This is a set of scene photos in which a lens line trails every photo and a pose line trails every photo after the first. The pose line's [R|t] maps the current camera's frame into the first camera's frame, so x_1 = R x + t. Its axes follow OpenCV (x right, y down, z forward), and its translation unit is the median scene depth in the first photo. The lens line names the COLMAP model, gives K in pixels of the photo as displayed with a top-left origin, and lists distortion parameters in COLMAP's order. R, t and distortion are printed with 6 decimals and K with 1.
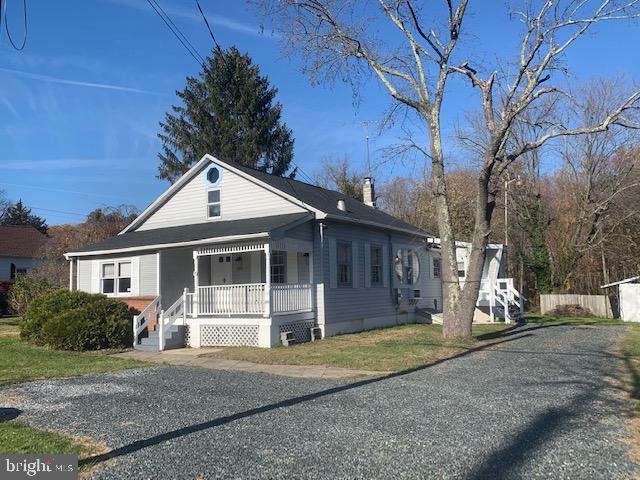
lens RADIAL K [[535.2, 0, 320.0], [0, 535.2, 240.0], [0, 0, 1]] dist [-0.001510, 0.000018]
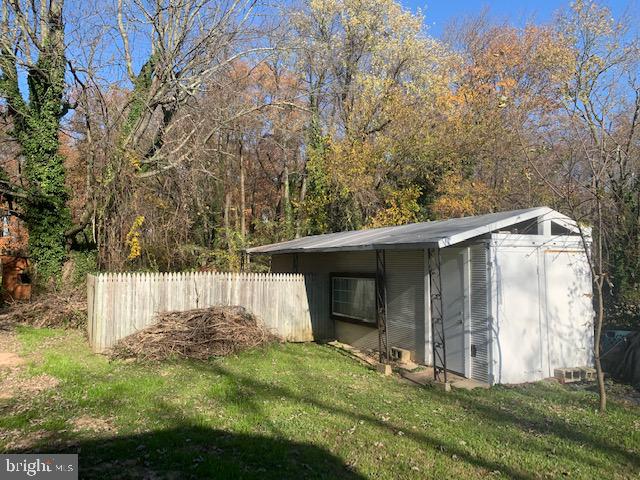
lens RADIAL K [[476.8, 0, 320.0], [0, 476.8, 240.0], [0, 0, 1]] dist [0.005407, -0.004527]
pose [[0.524027, 0.037652, 0.850869, 0.280422], [-0.078553, 0.996901, 0.004264, 0.078869], [-0.848071, -0.069072, 0.525361, 0.823900]]
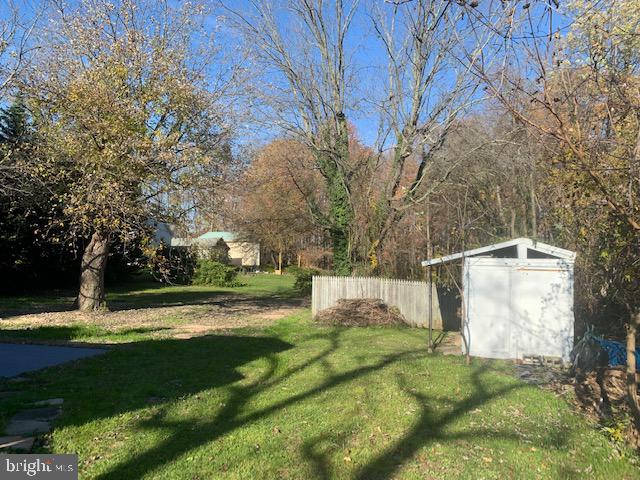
lens RADIAL K [[476.8, 0, 320.0], [0, 476.8, 240.0], [0, 0, 1]] dist [0.005407, -0.004527]
pose [[0.965448, 0.032944, 0.258505, 0.317428], [-0.043895, 0.998362, 0.036703, 0.053170], [-0.256872, -0.046782, 0.965312, 0.598967]]
